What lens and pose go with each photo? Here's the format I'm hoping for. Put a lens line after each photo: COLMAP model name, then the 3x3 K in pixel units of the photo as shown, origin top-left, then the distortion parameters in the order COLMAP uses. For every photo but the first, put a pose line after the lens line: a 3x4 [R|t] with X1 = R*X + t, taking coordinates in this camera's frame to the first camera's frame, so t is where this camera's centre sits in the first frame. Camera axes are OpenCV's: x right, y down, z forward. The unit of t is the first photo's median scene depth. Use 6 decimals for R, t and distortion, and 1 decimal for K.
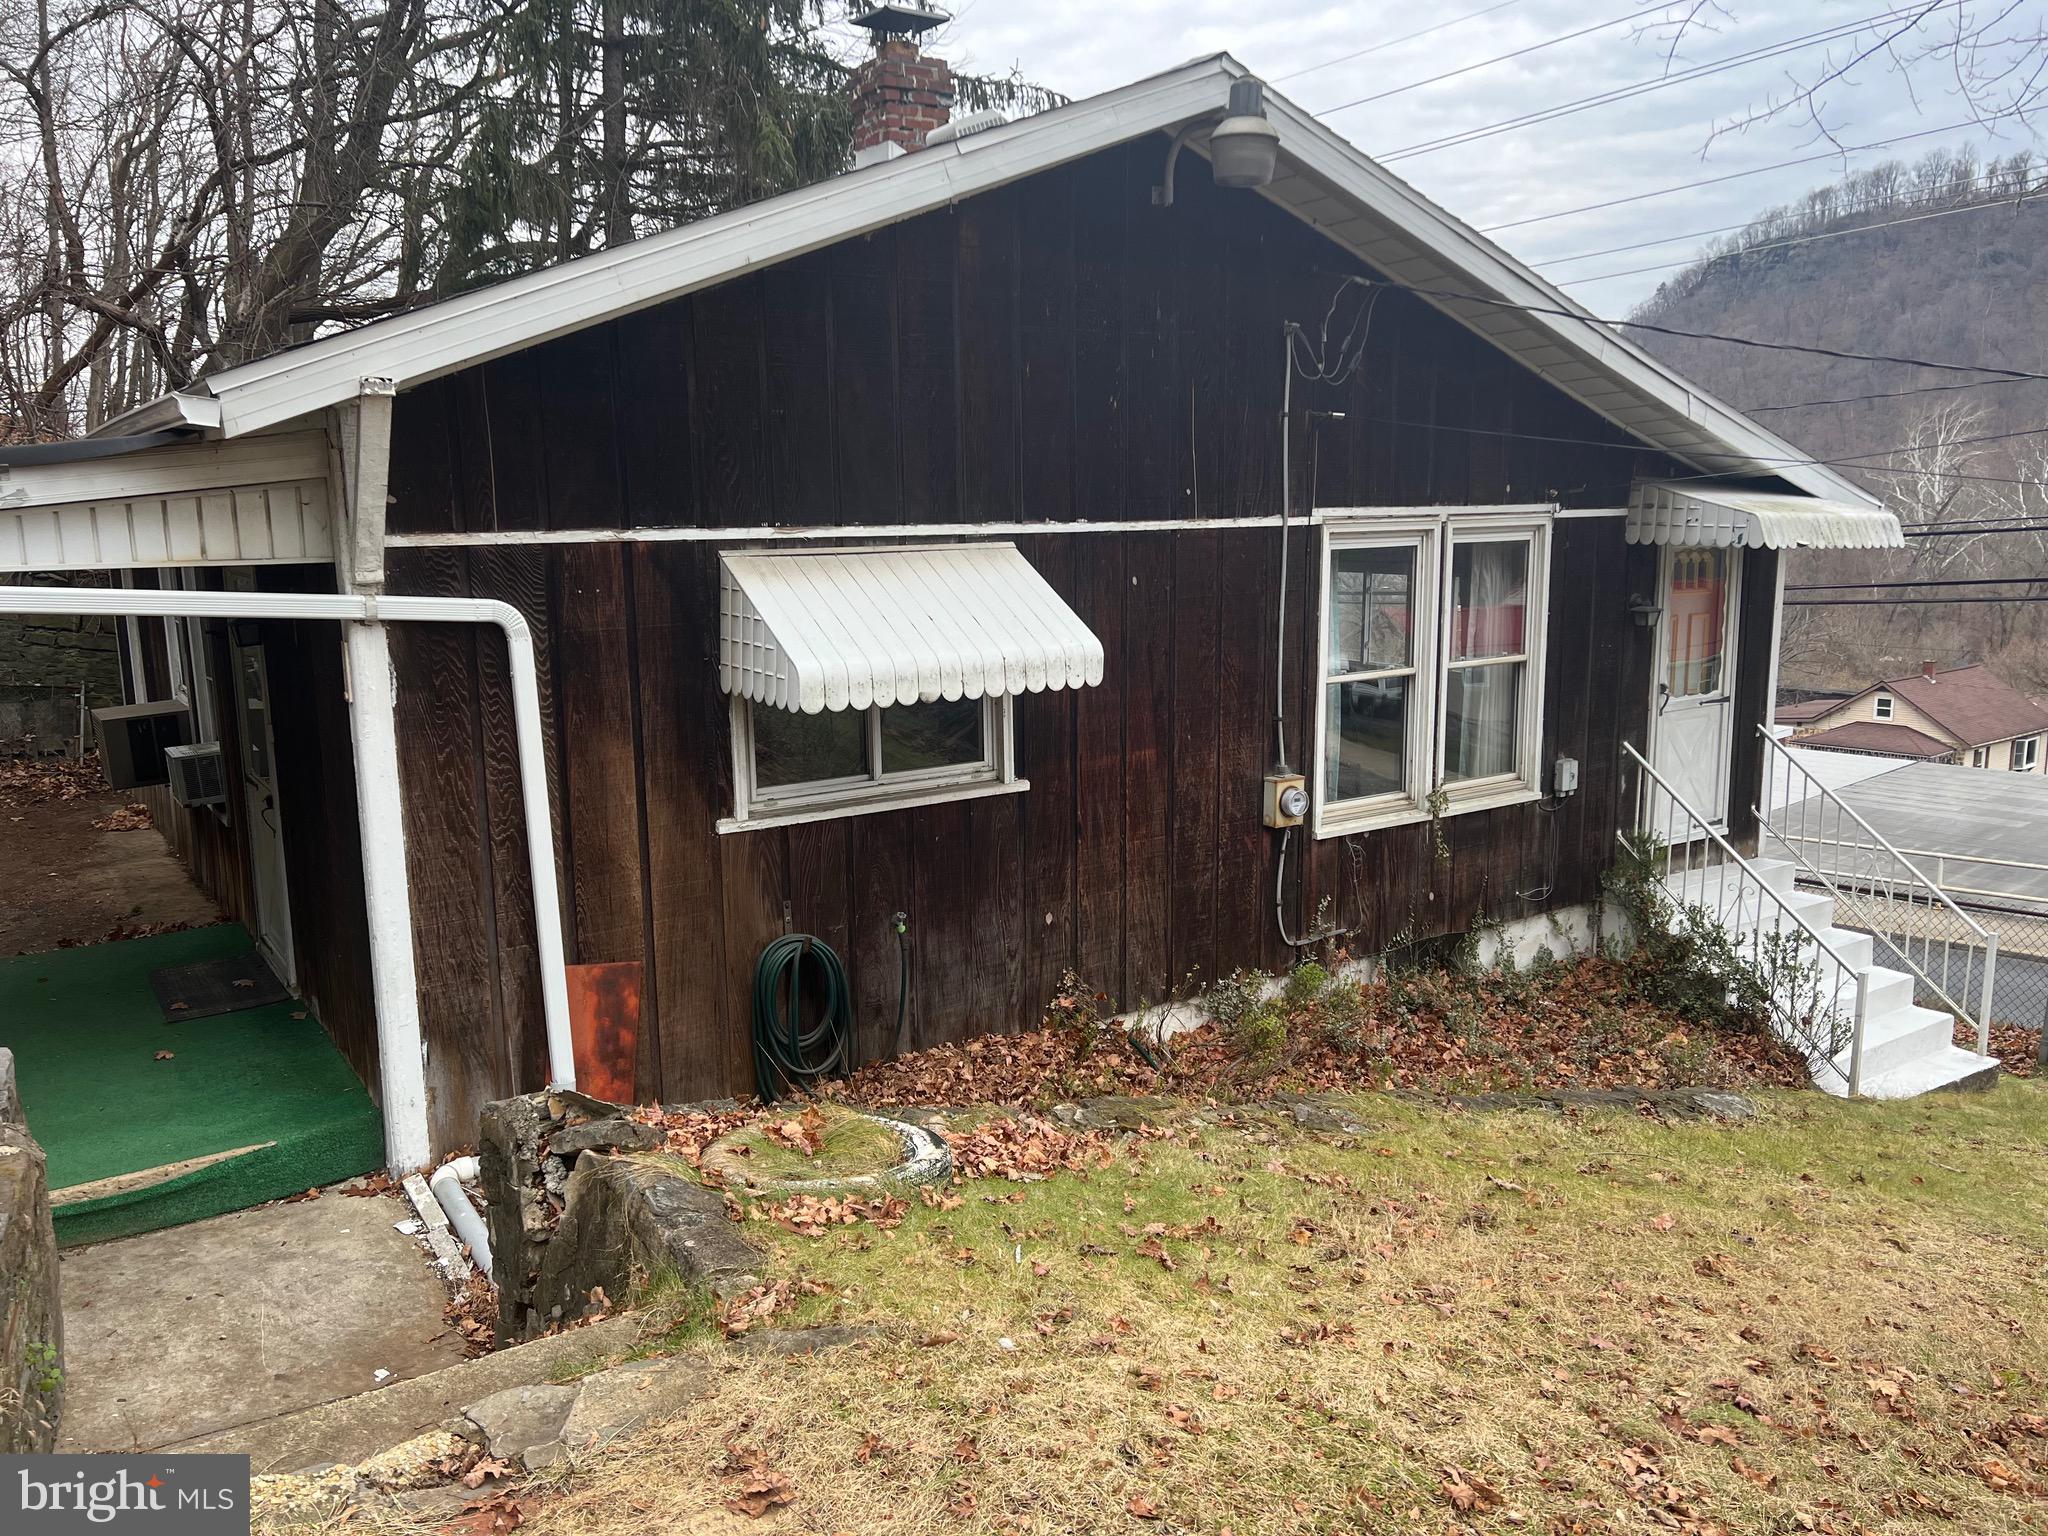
lens RADIAL K [[1530.7, 0, 1024.0], [0, 1530.7, 768.0], [0, 0, 1]] dist [0.120966, -0.097592]
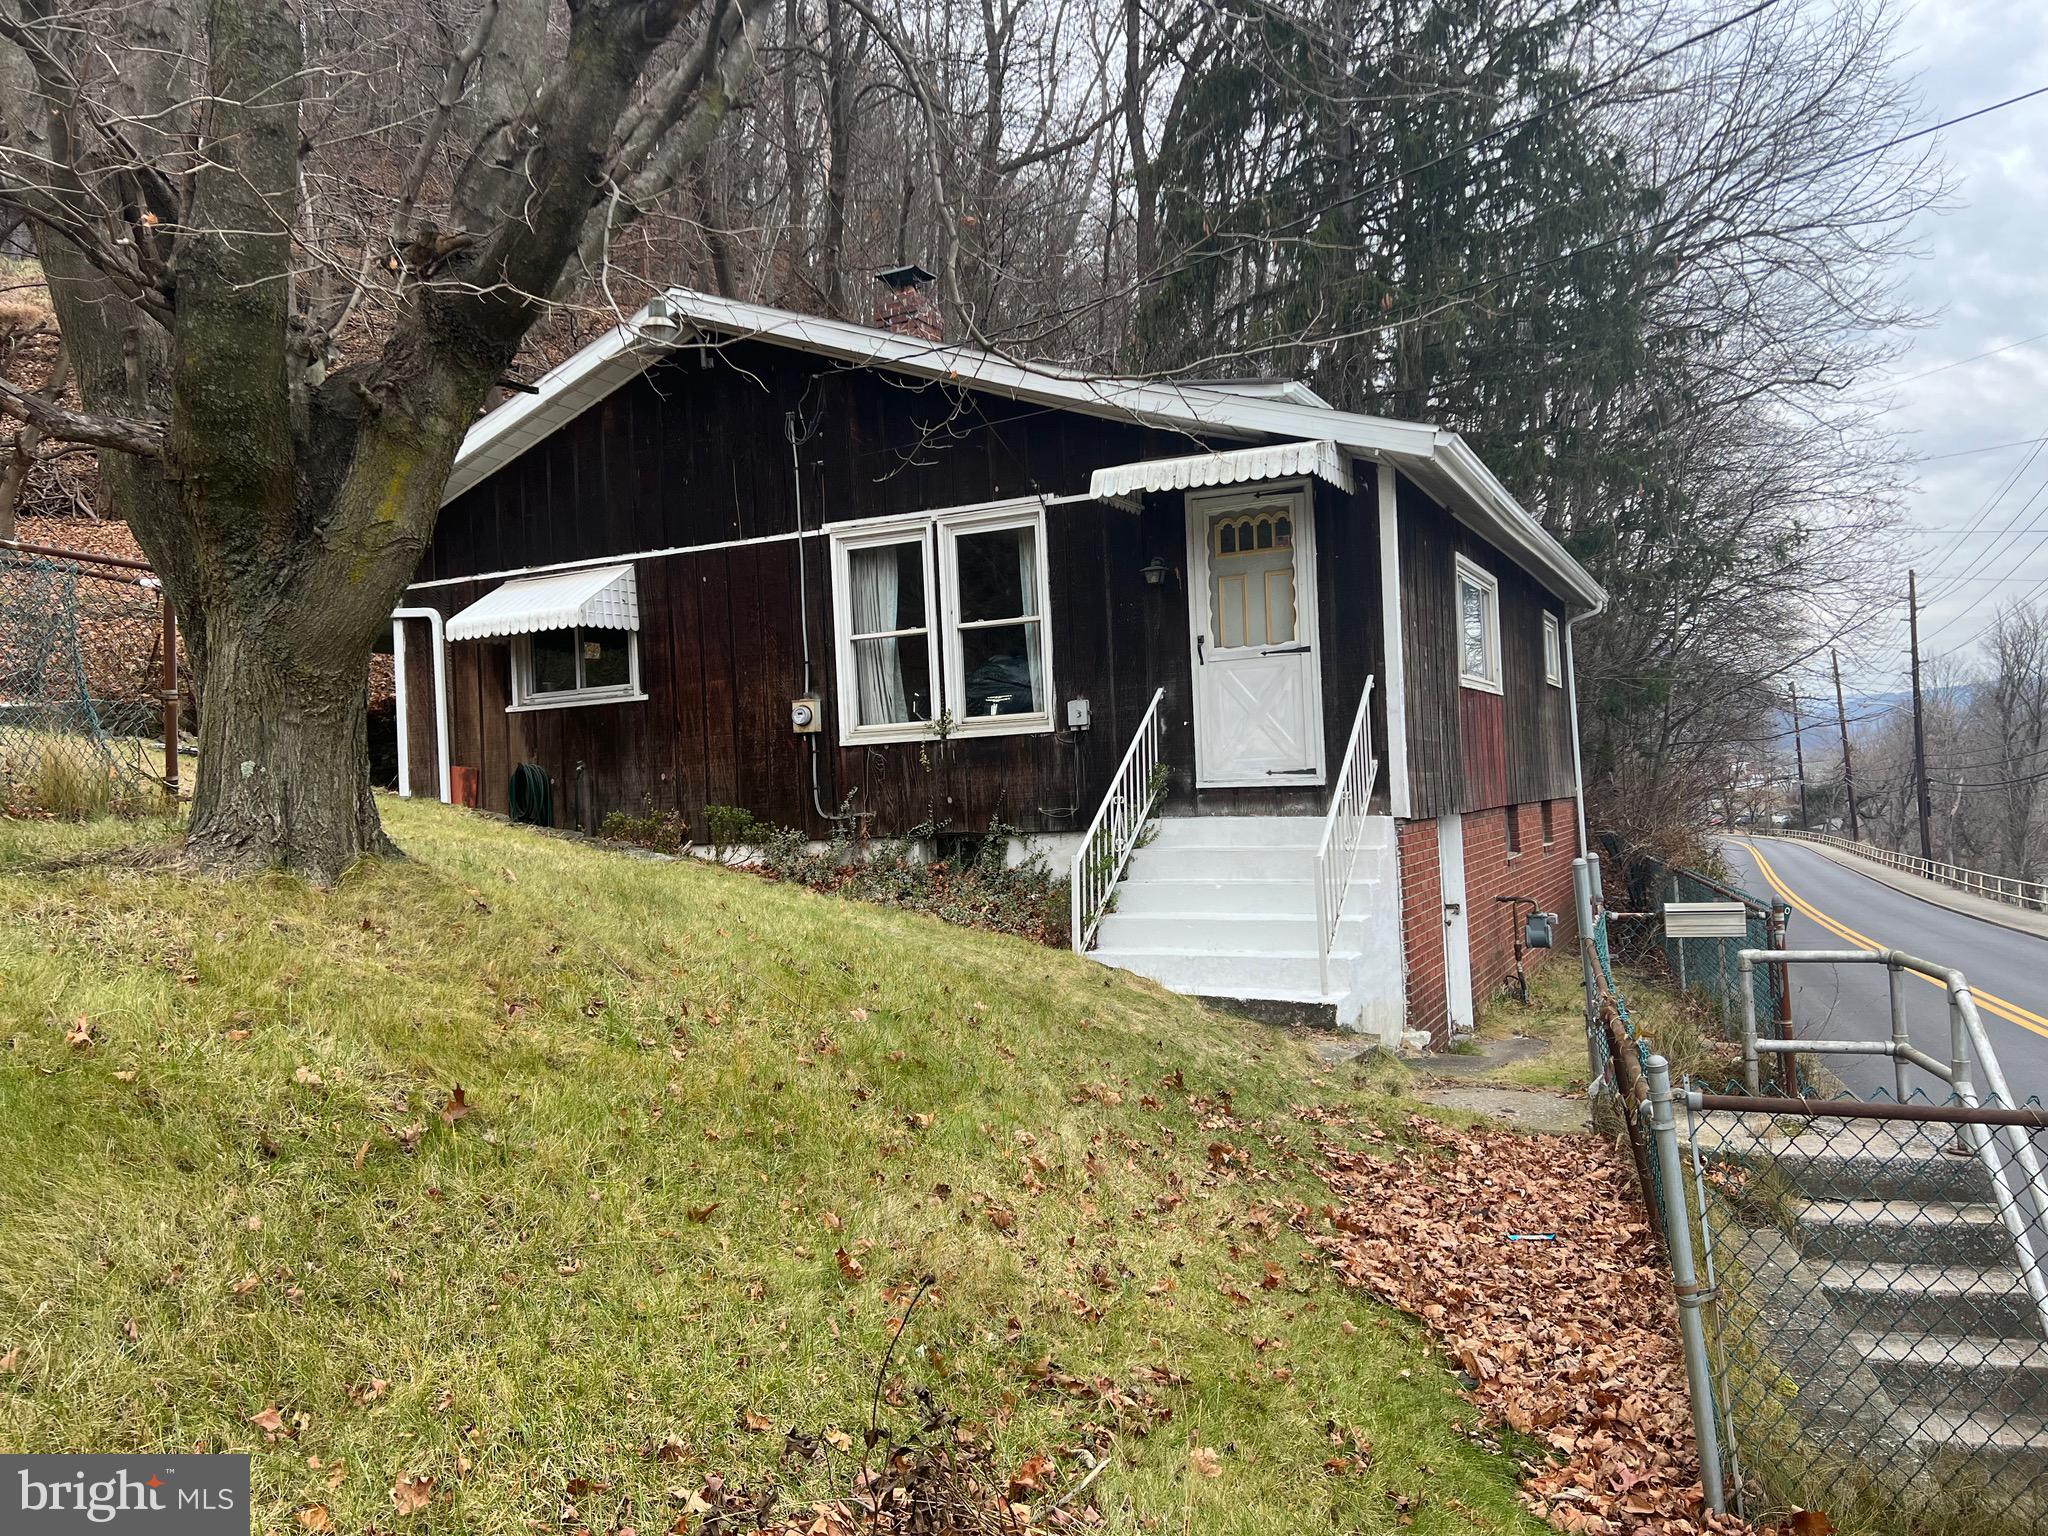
lens RADIAL K [[1524.1, 0, 1019.9], [0, 1524.1, 755.6], [0, 0, 1]] dist [0.058797, -0.065336]
pose [[0.508547, -0.031087, -0.860473, 2.028301], [-0.107373, 0.989258, -0.099198, 0.241014], [0.854313, 0.142838, 0.499746, 0.565368]]
